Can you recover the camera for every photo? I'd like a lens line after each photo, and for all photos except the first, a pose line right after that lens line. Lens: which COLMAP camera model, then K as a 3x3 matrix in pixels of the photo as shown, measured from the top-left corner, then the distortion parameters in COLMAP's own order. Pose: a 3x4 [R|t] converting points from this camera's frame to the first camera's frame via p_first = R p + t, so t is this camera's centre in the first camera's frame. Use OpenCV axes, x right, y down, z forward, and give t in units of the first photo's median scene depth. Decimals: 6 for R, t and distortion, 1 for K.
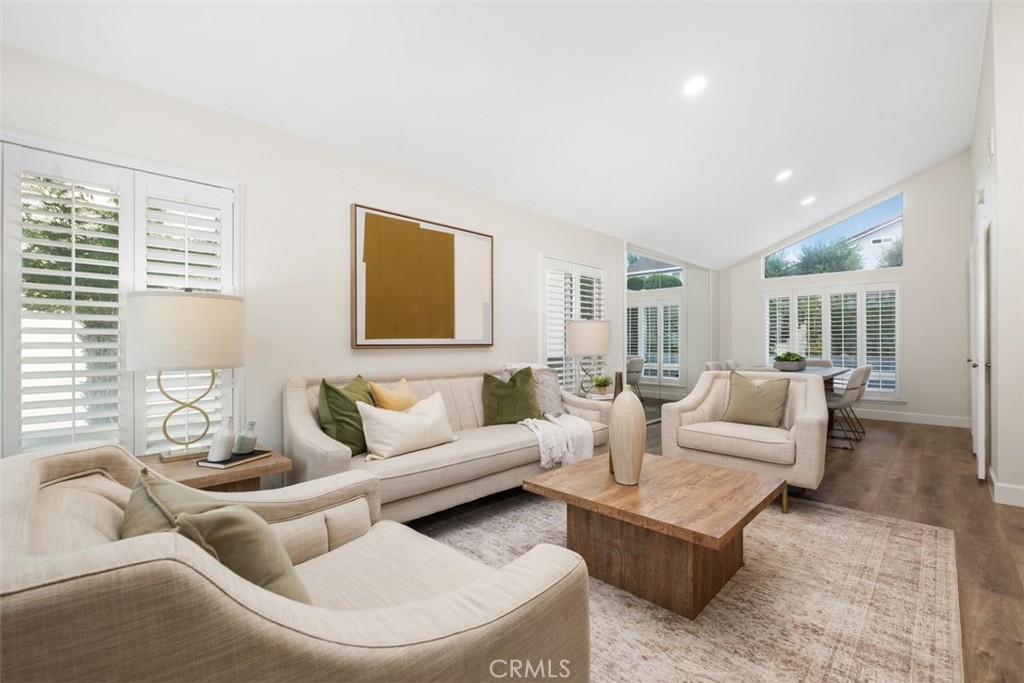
lens RADIAL K [[435.6, 0, 512.9], [0, 435.6, 333.7], [0, 0, 1]] dist [0.000684, -0.000623]
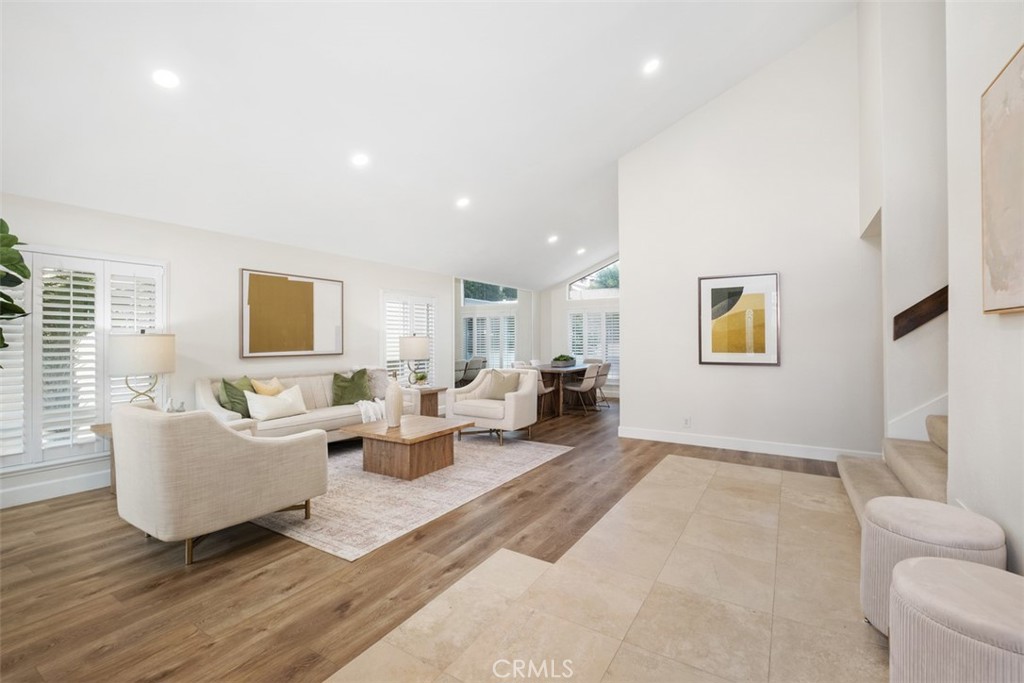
lens RADIAL K [[435.6, 0, 512.9], [0, 435.6, 333.7], [0, 0, 1]] dist [0.000684, -0.000623]
pose [[0.976106, 0.001499, 0.217292, 0.233991], [-0.003402, 0.999959, 0.008384, -0.068147], [-0.217270, -0.008923, 0.976071, -0.697955]]
